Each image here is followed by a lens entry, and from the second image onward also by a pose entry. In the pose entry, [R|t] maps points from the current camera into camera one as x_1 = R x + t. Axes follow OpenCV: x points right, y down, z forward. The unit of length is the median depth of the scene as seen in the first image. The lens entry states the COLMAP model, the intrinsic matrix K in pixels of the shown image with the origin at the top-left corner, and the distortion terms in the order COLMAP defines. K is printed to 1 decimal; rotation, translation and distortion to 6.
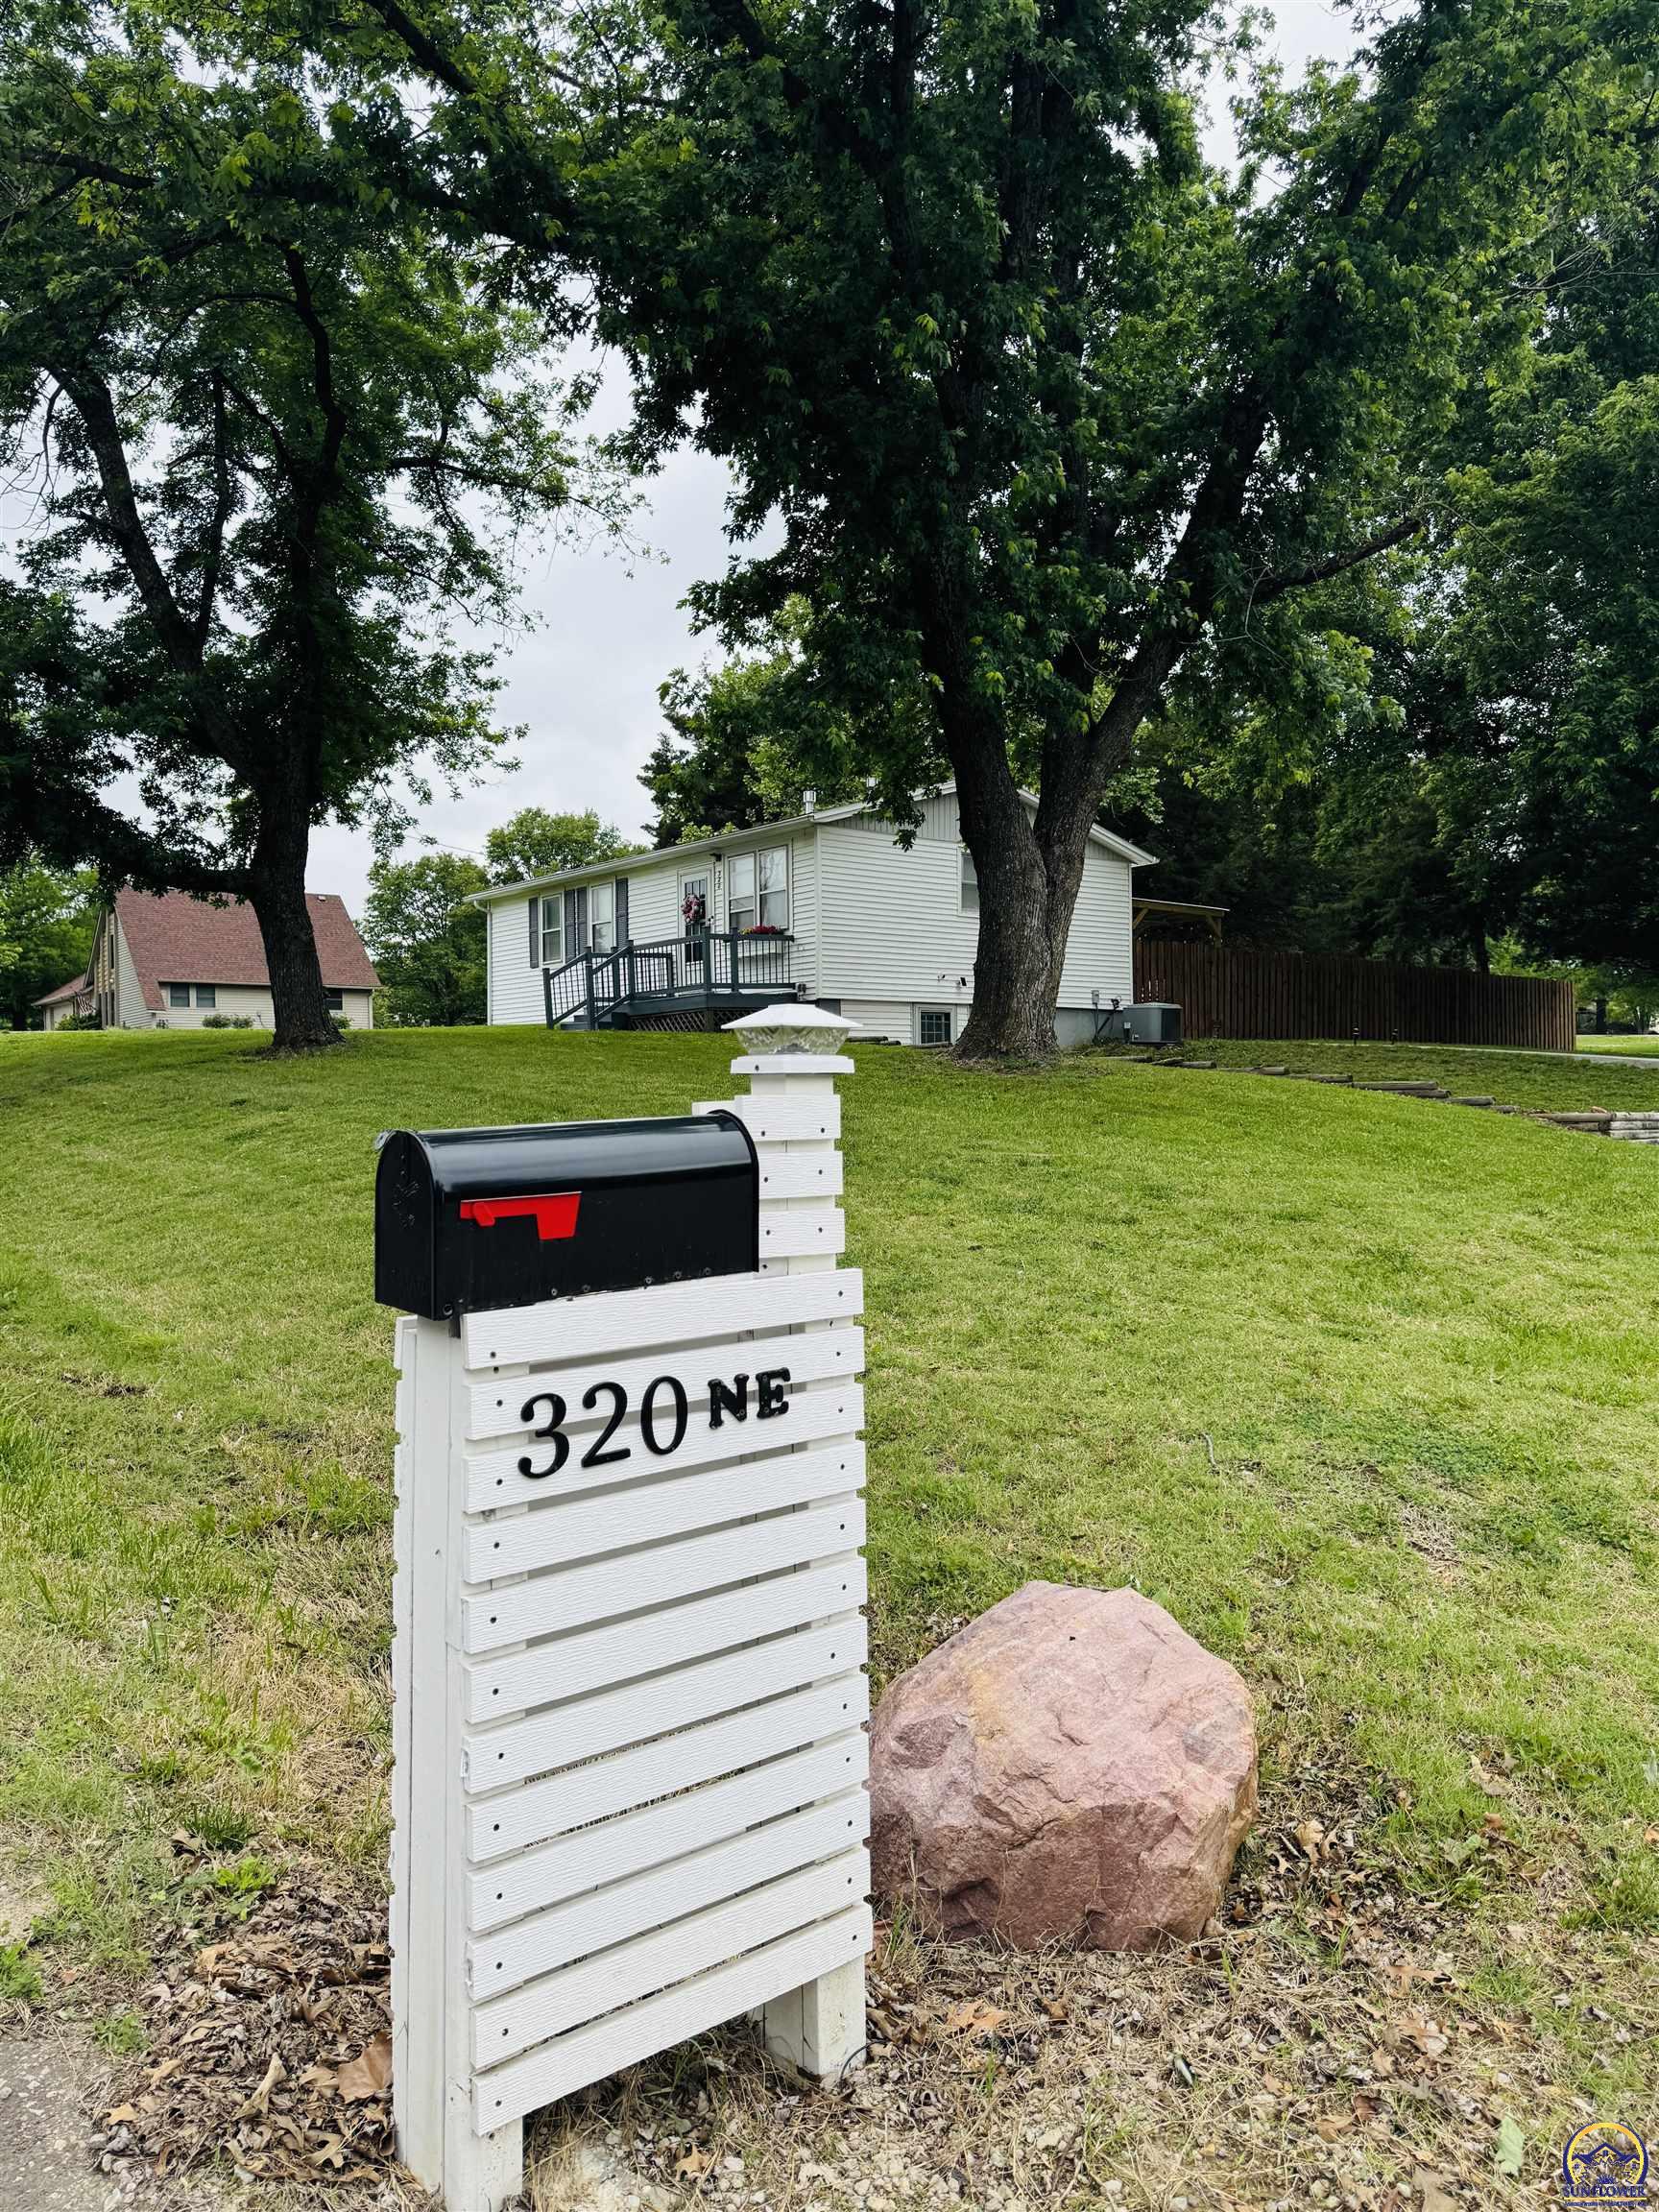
lens RADIAL K [[1601.0, 0, 826.2], [0, 1601.0, 1093.2], [0, 0, 1]] dist [0.126576, -0.002148]
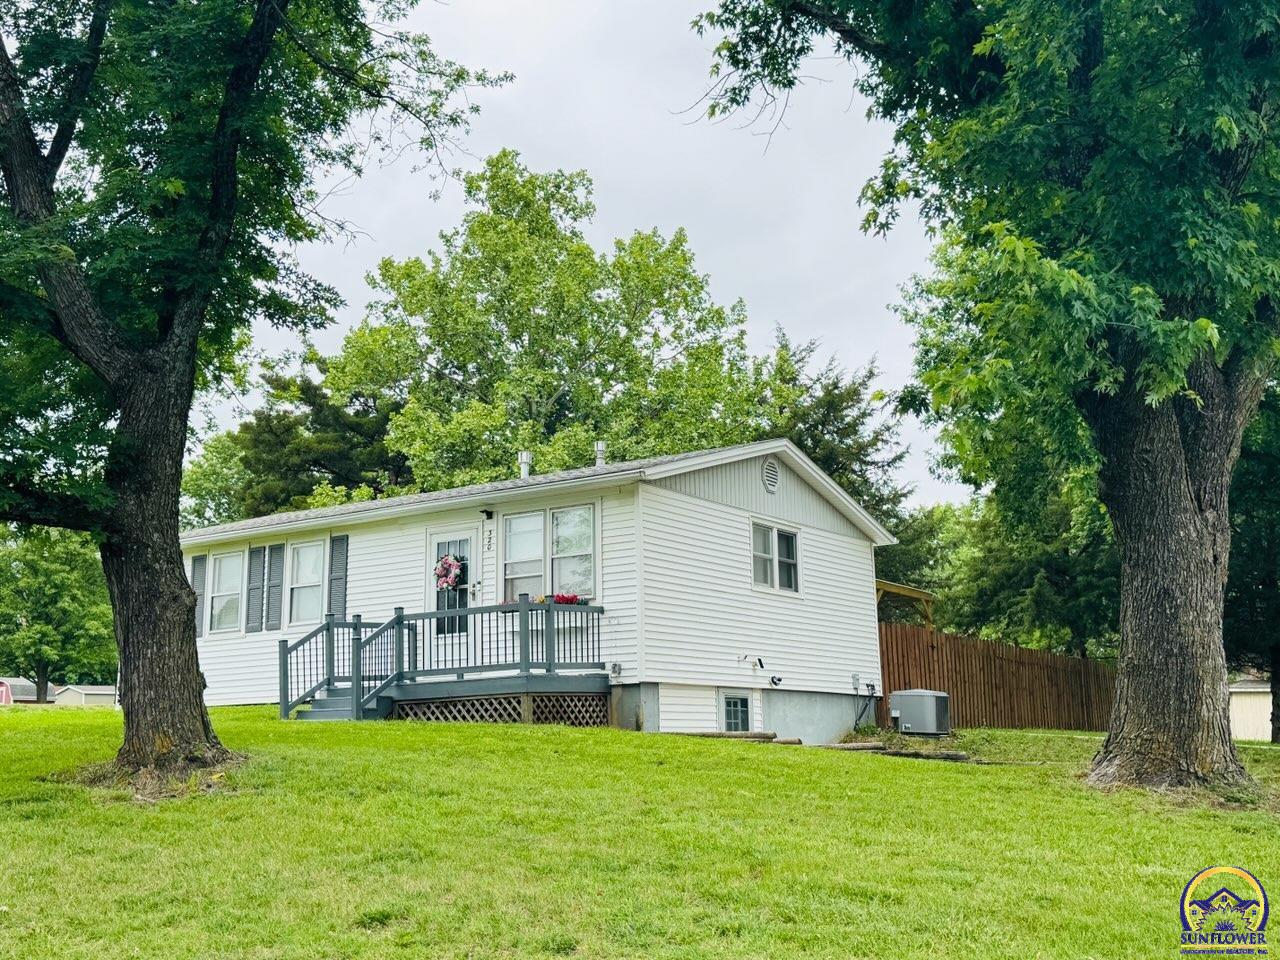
lens RADIAL K [[1408.4, 0, 641.1], [0, 1408.4, 480.4], [0, 0, 1]] dist [0.082997, 0.000000]
pose [[0.957786, 0.052150, 0.282714, -0.183204], [0.001821, 0.982289, -0.187366, -0.019832], [-0.287478, 0.179971, 0.940727, 0.228849]]
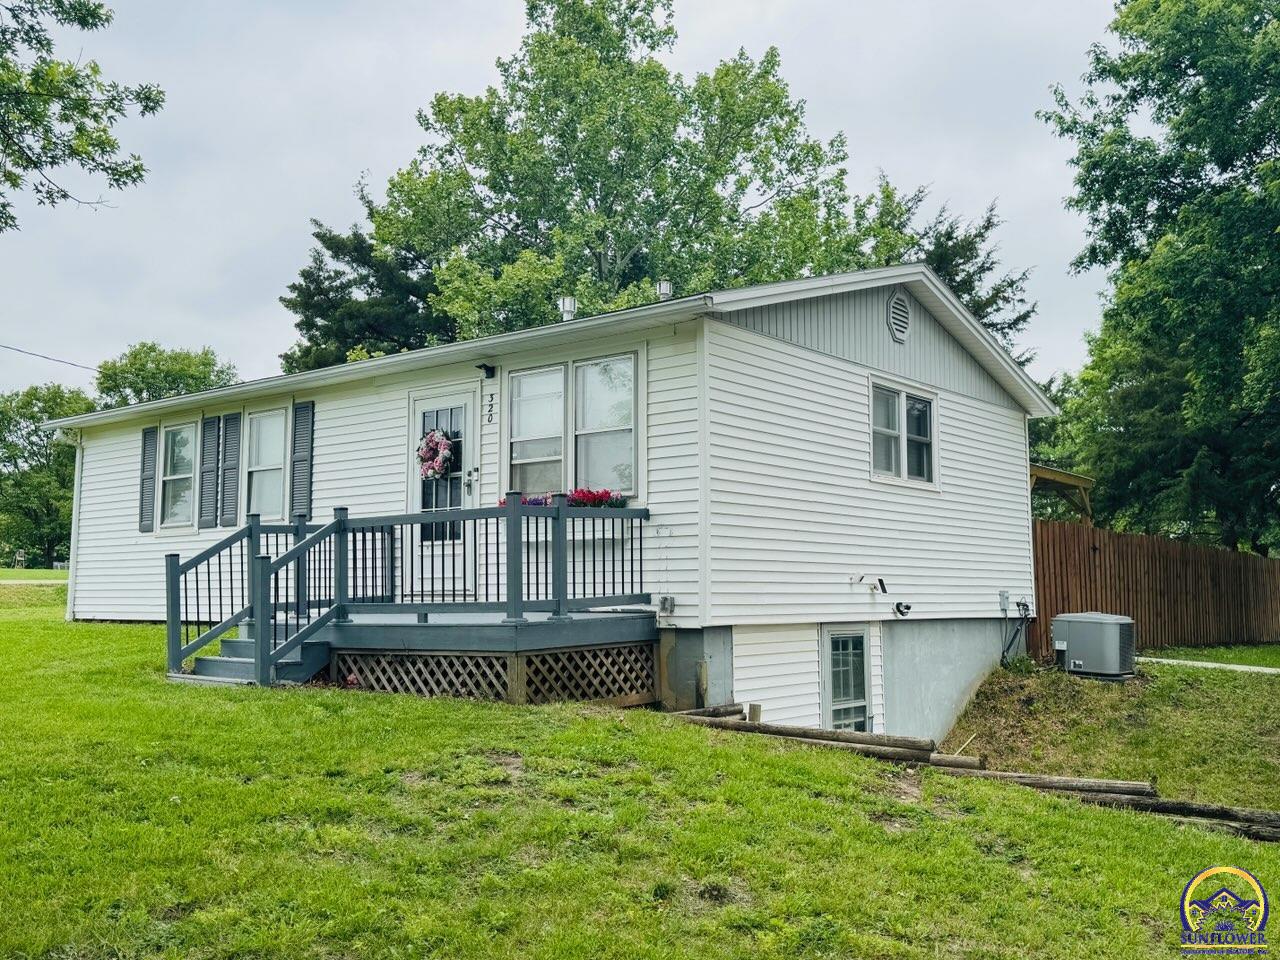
lens RADIAL K [[1189.1, 0, 635.4], [0, 1189.1, 501.7], [0, 0, 1]] dist [0.097646, 0.000000]
pose [[0.977644, 0.027522, 0.208457, -0.094046], [-0.012058, 0.997103, -0.075096, -0.058748], [-0.209920, 0.070904, 0.975144, 0.499657]]
